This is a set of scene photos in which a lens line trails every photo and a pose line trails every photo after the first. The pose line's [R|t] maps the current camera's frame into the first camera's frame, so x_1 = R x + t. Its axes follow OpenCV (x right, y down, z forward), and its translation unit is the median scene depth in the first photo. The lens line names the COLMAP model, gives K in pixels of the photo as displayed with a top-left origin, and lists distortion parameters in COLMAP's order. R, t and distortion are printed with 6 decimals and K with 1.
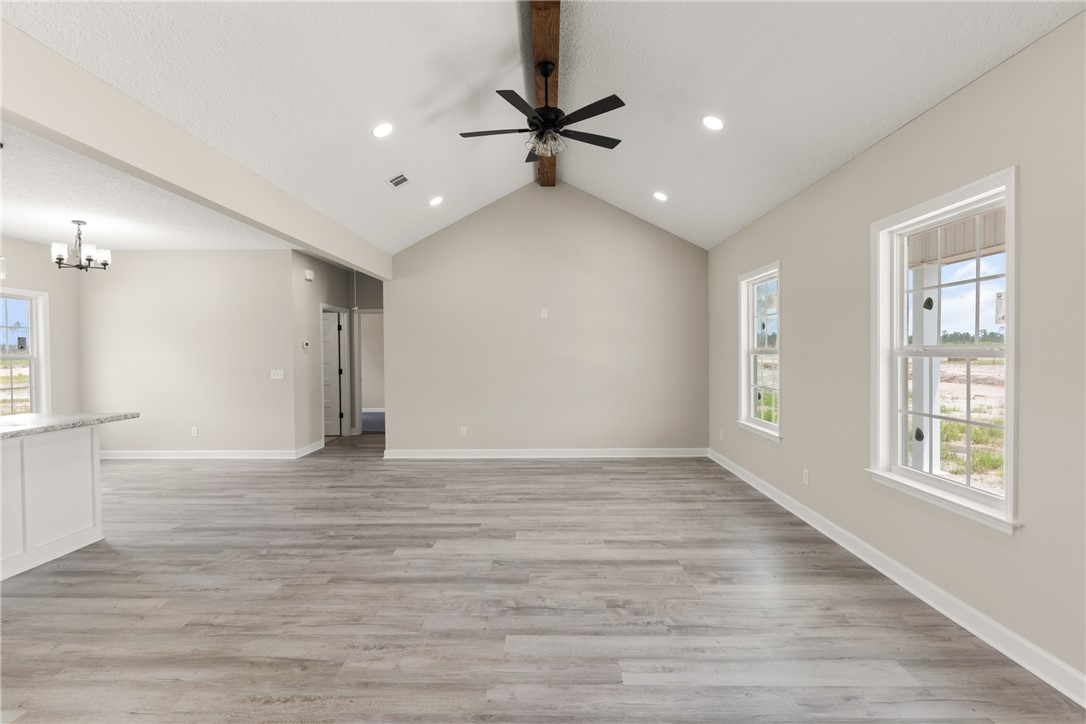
lens RADIAL K [[528.5, 0, 543.0], [0, 528.5, 351.1], [0, 0, 1]] dist [0.031911, -0.000089]
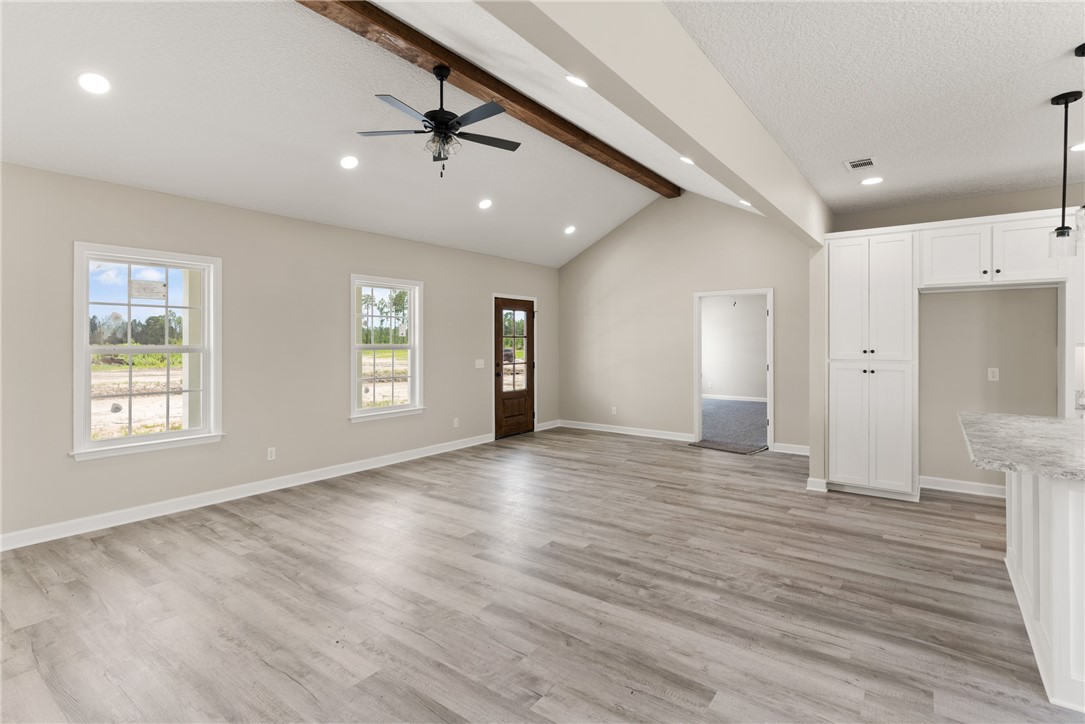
lens RADIAL K [[528.0, 0, 542.5], [0, 528.0, 351.1], [0, 0, 1]] dist [0.031911, -0.000089]
pose [[-0.817161, 0.004153, 0.576394, -0.807867], [0.009962, 0.999926, 0.006918, 0.005767], [-0.576323, 0.011395, -0.817143, 1.911248]]
